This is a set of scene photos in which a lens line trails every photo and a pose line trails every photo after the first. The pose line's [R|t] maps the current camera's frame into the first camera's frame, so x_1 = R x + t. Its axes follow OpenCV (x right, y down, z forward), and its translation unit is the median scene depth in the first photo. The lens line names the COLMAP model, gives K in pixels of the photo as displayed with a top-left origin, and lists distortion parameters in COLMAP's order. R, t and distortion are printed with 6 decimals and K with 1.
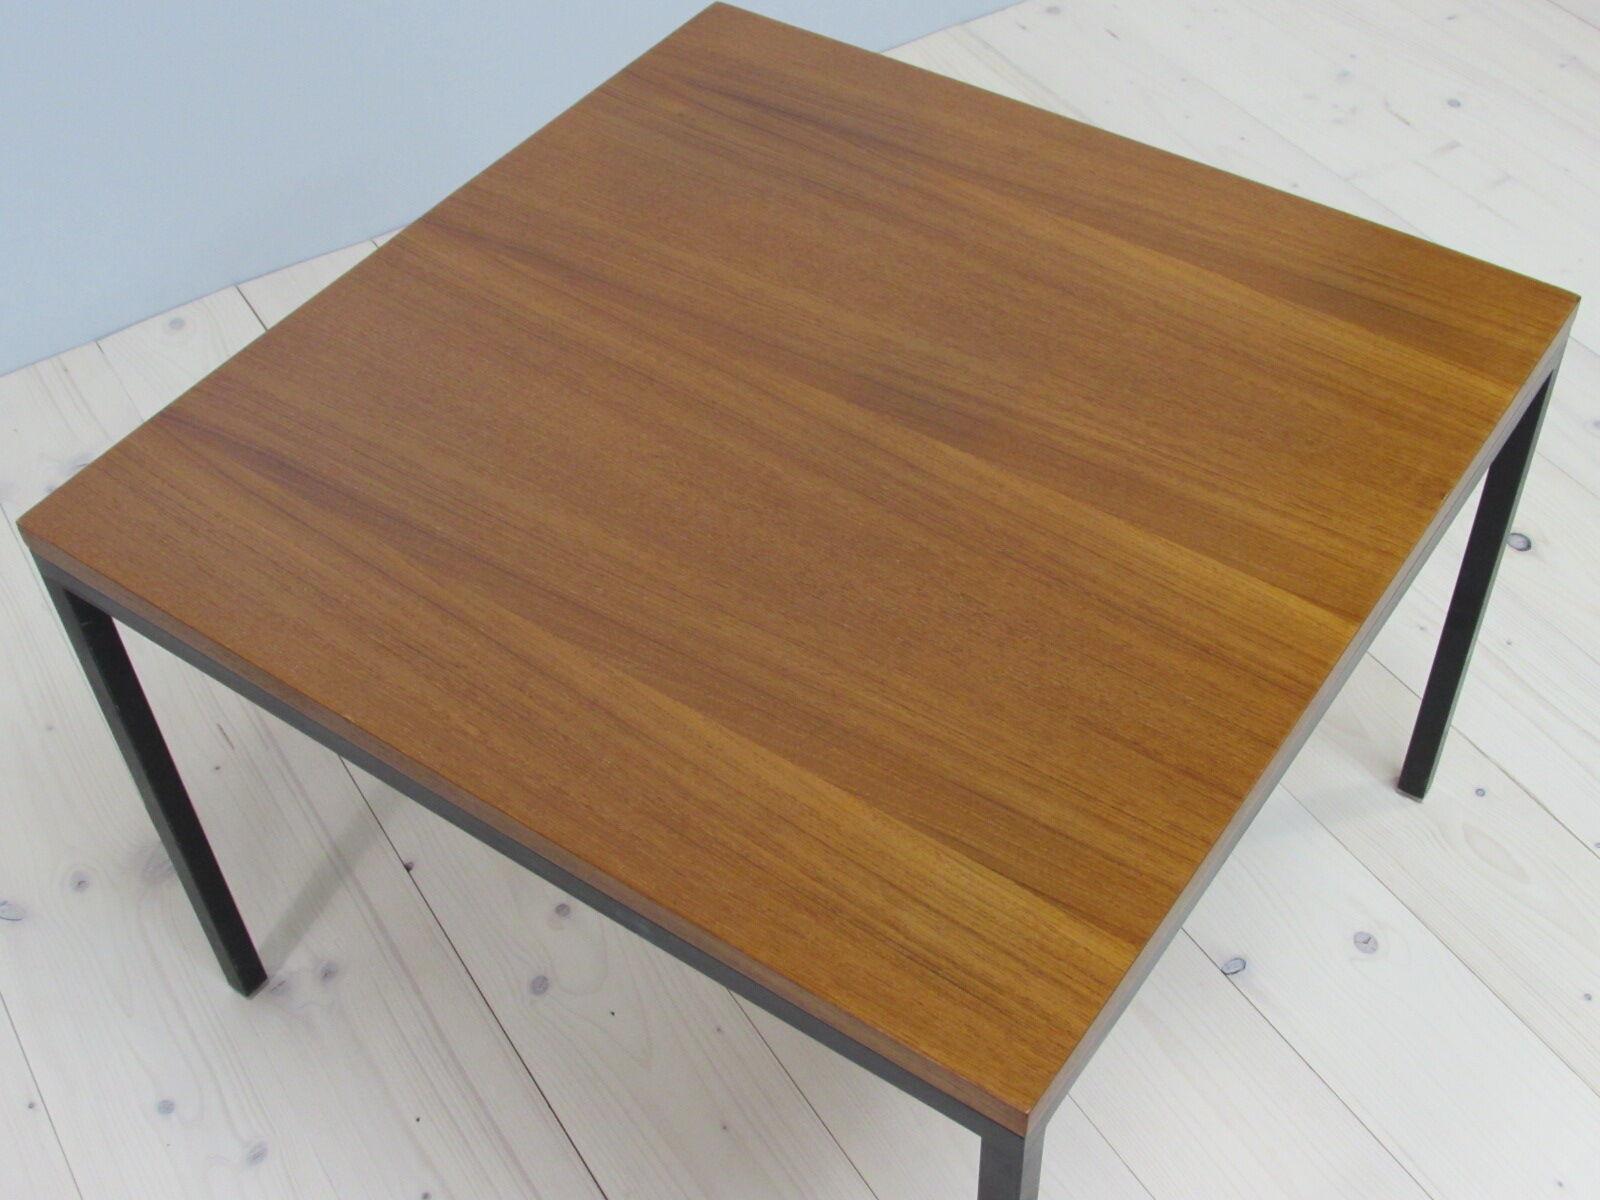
lens RADIAL K [[1992.7, 0, 799.0], [0, 1992.7, 594.0], [0, 0, 1]] dist [-0.081807, 0.000000]
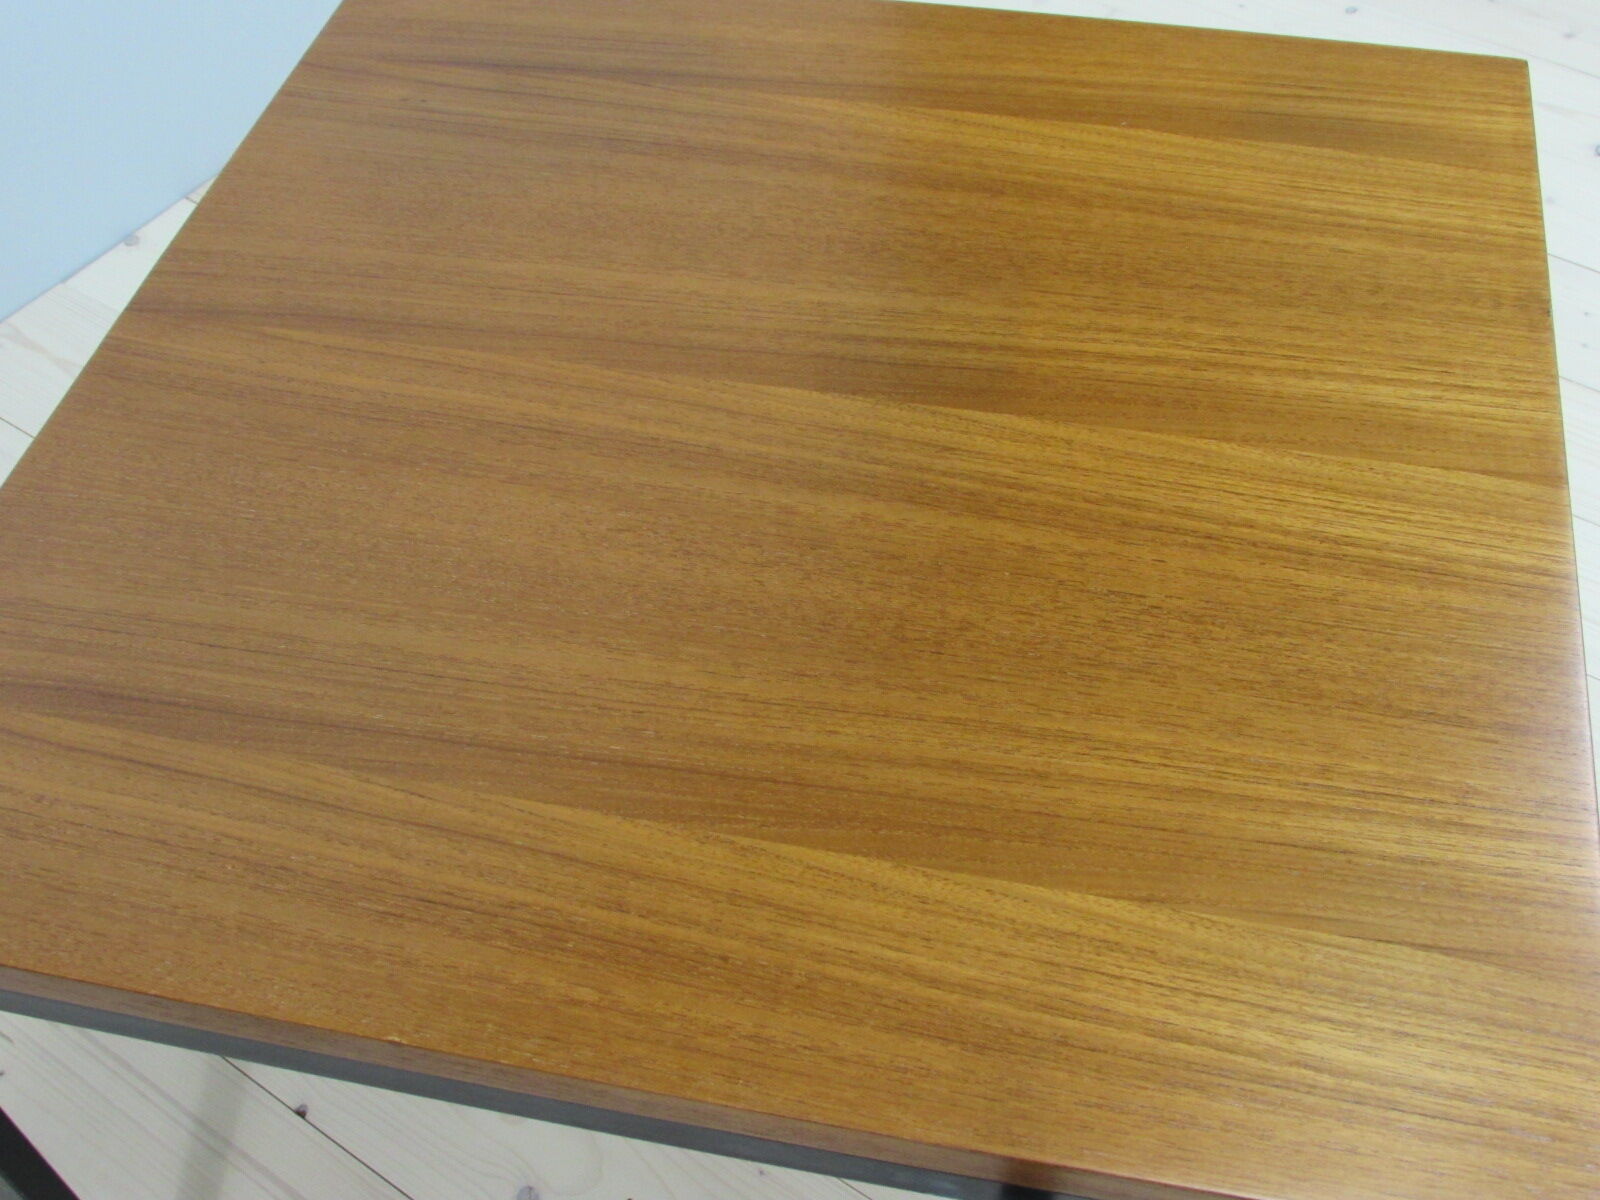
lens RADIAL K [[1816.3, 0, 810.9], [0, 1816.3, 598.7], [0, 0, 1]] dist [-0.059384, 0.000000]
pose [[0.918260, -0.291342, 0.268175, -0.193969], [0.282011, 0.956585, 0.073585, -0.074472], [-0.277970, 0.008058, 0.960556, 0.337709]]
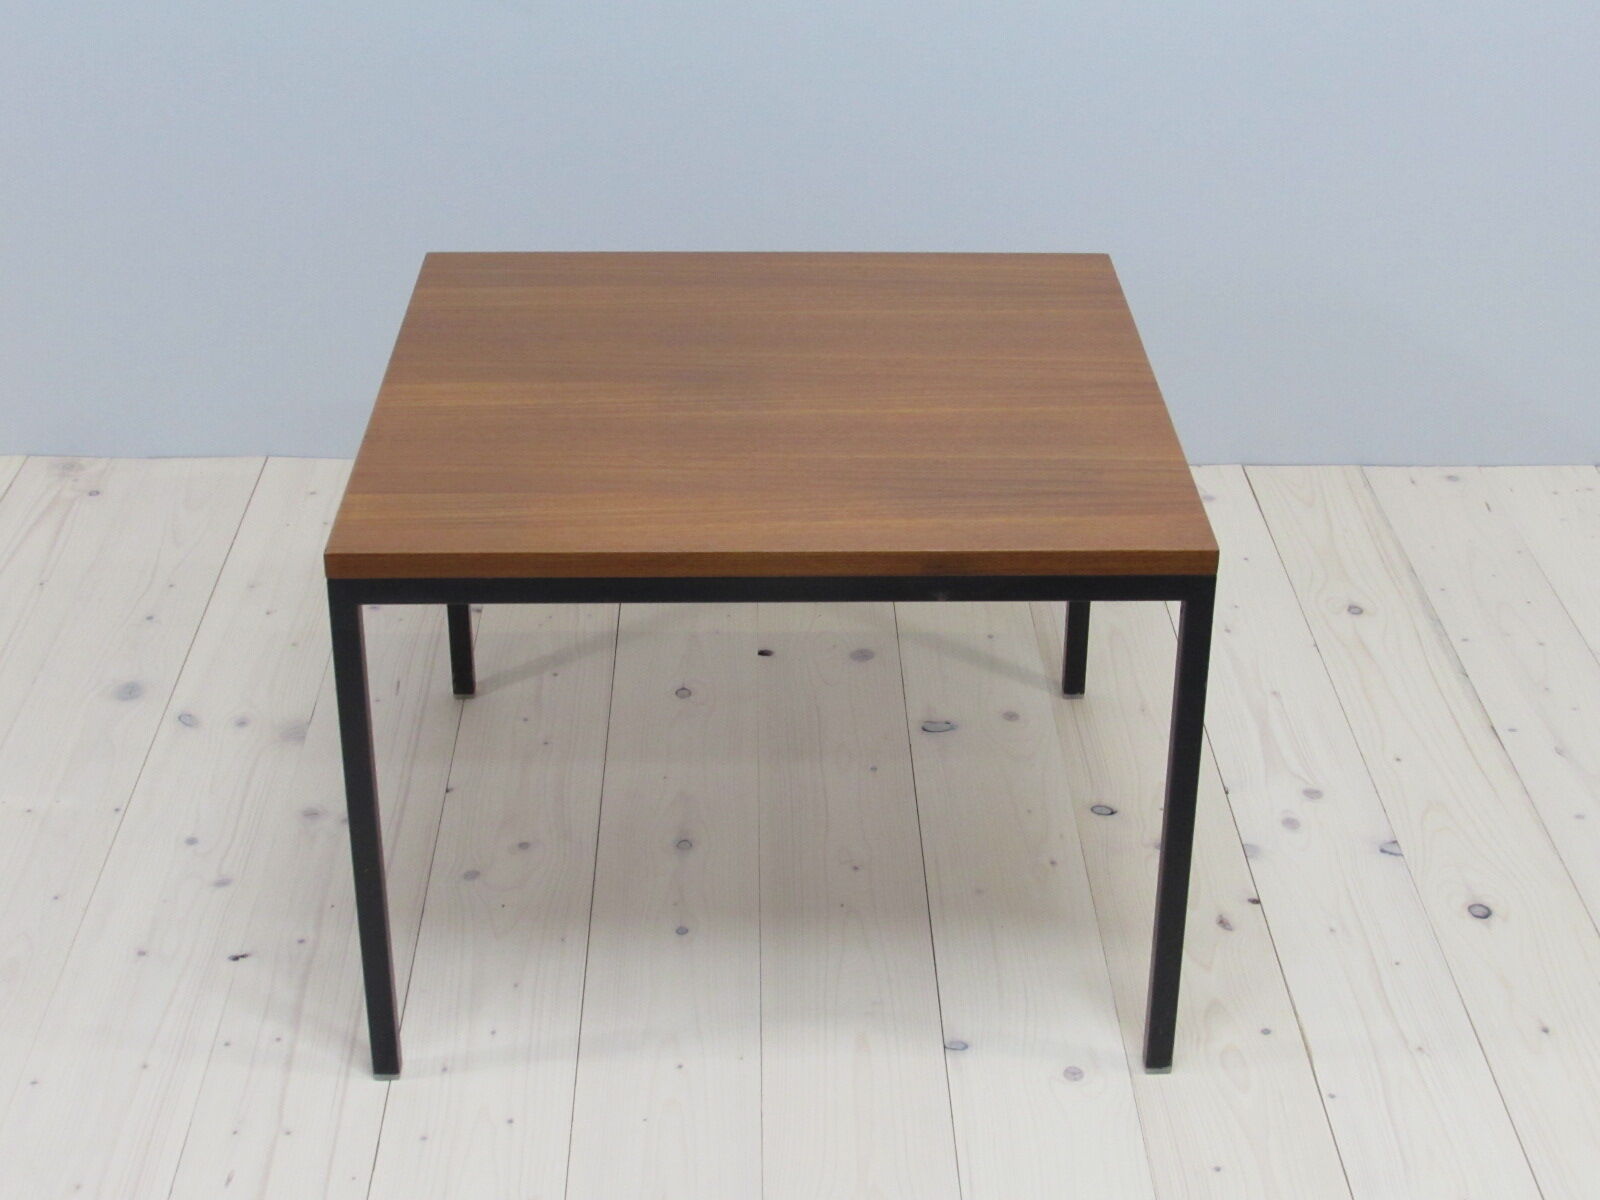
lens RADIAL K [[2605.6, 0, 784.1], [0, 2605.6, 602.4], [0, 0, 1]] dist [-0.138933, 0.000000]
pose [[0.854190, 0.275908, -0.440719, 0.929755], [-0.402427, 0.887539, -0.224337, 0.432132], [0.329259, 0.368983, 0.869160, -0.560732]]
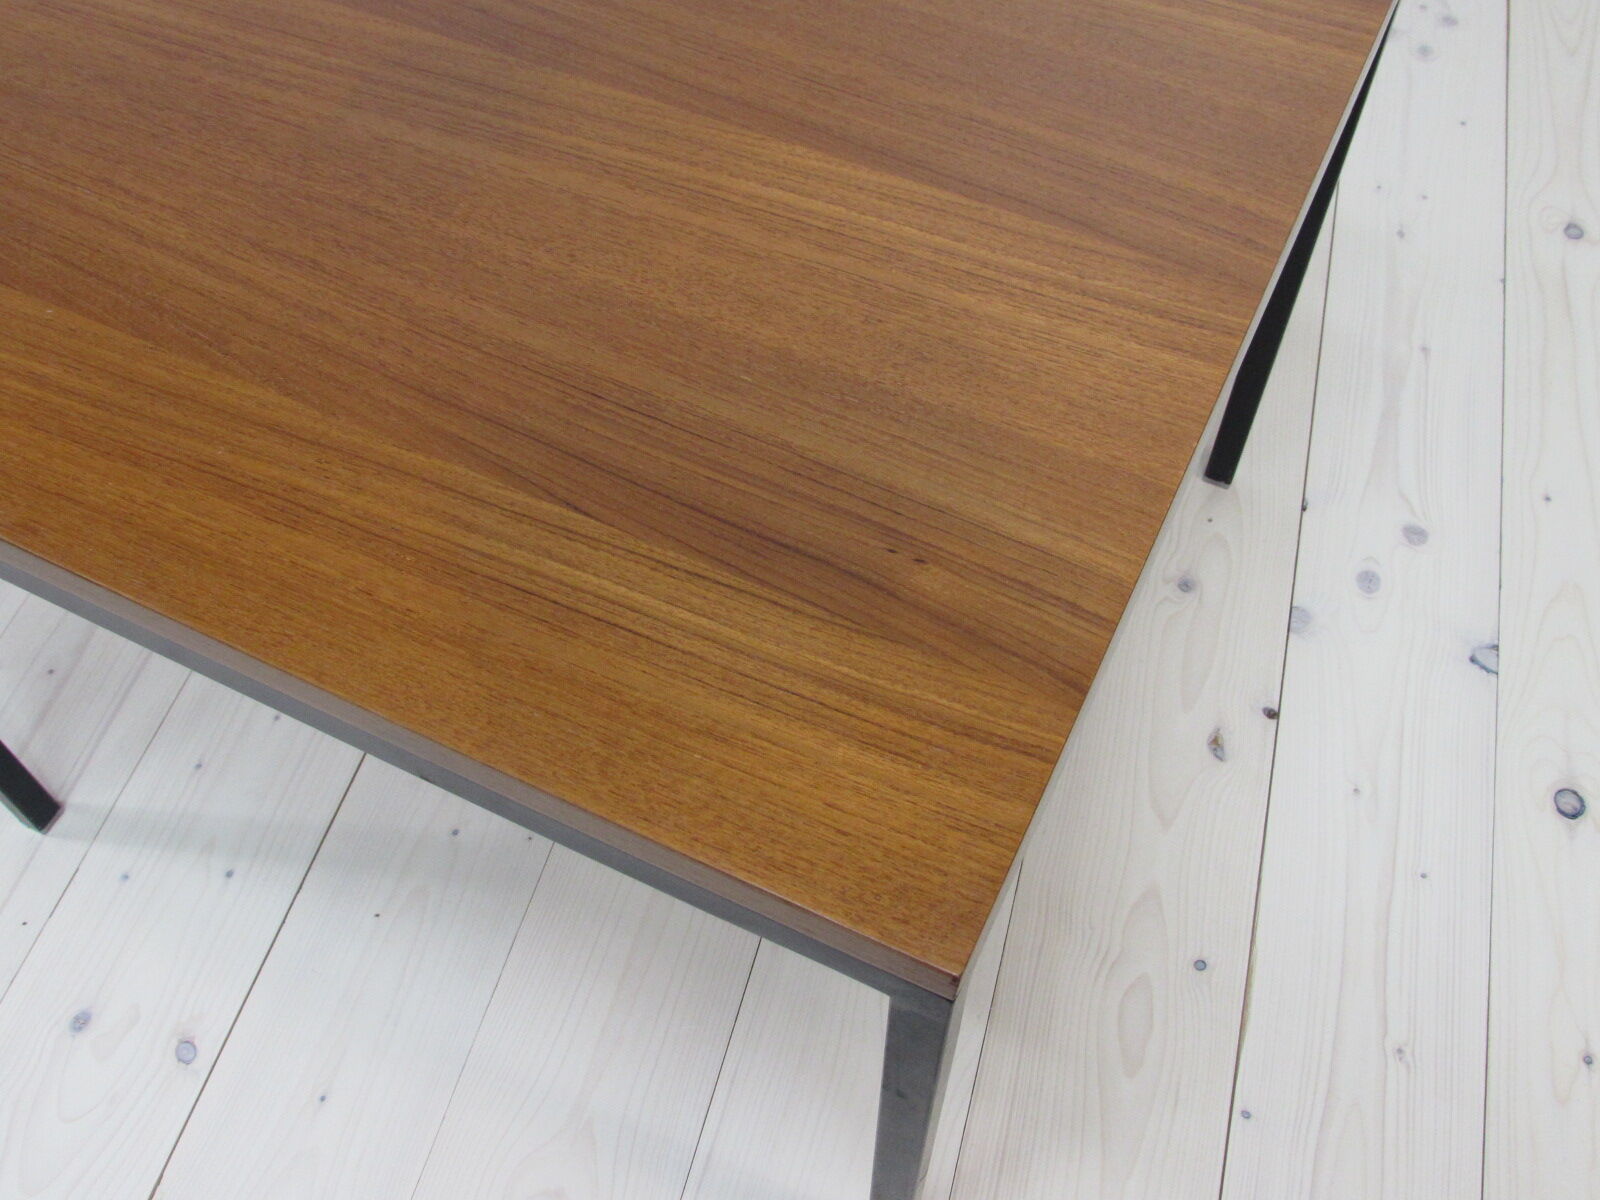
lens RADIAL K [[1527.4, 0, 801.8], [0, 1527.4, 598.1], [0, 0, 1]] dist [-0.040173, 0.000000]
pose [[0.672320, 0.629689, -0.389201, 0.524702], [-0.550970, 0.776791, 0.305005, -0.162818], [0.494386, 0.009376, 0.869192, 0.502767]]
